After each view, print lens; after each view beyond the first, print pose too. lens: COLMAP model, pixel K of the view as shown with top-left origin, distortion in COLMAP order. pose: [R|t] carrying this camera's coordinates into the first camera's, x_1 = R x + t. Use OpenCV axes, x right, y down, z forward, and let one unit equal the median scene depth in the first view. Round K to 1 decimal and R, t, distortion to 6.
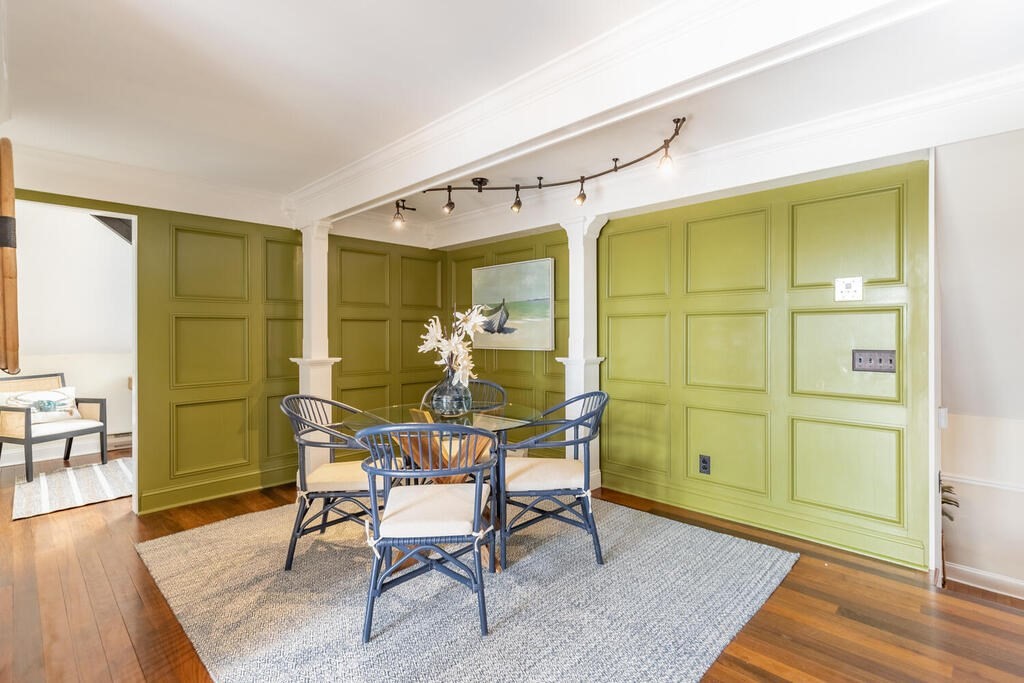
lens RADIAL K [[475.6, 0, 529.6], [0, 475.6, 341.7], [0, 0, 1]] dist [0.002507, 0.000103]
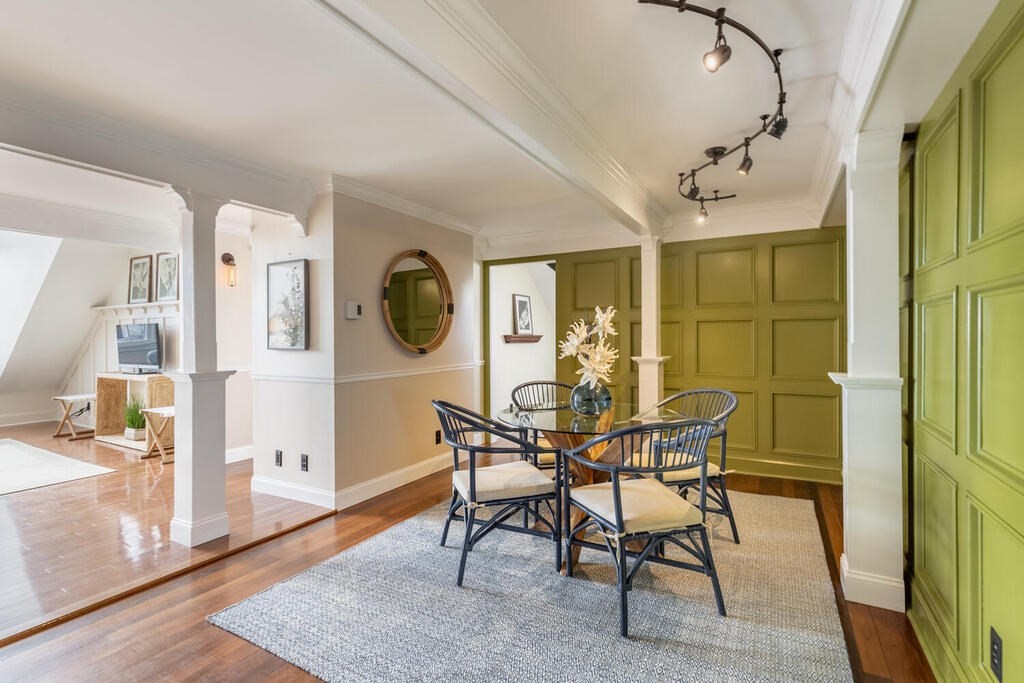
lens RADIAL K [[475.6, 0, 529.6], [0, 475.6, 341.7], [0, 0, 1]] dist [0.002507, 0.000103]
pose [[0.260988, 0.014602, -0.965232, 0.572246], [-0.014352, 0.999834, 0.011245, -0.009492], [0.965235, 0.010918, 0.261154, 0.438527]]
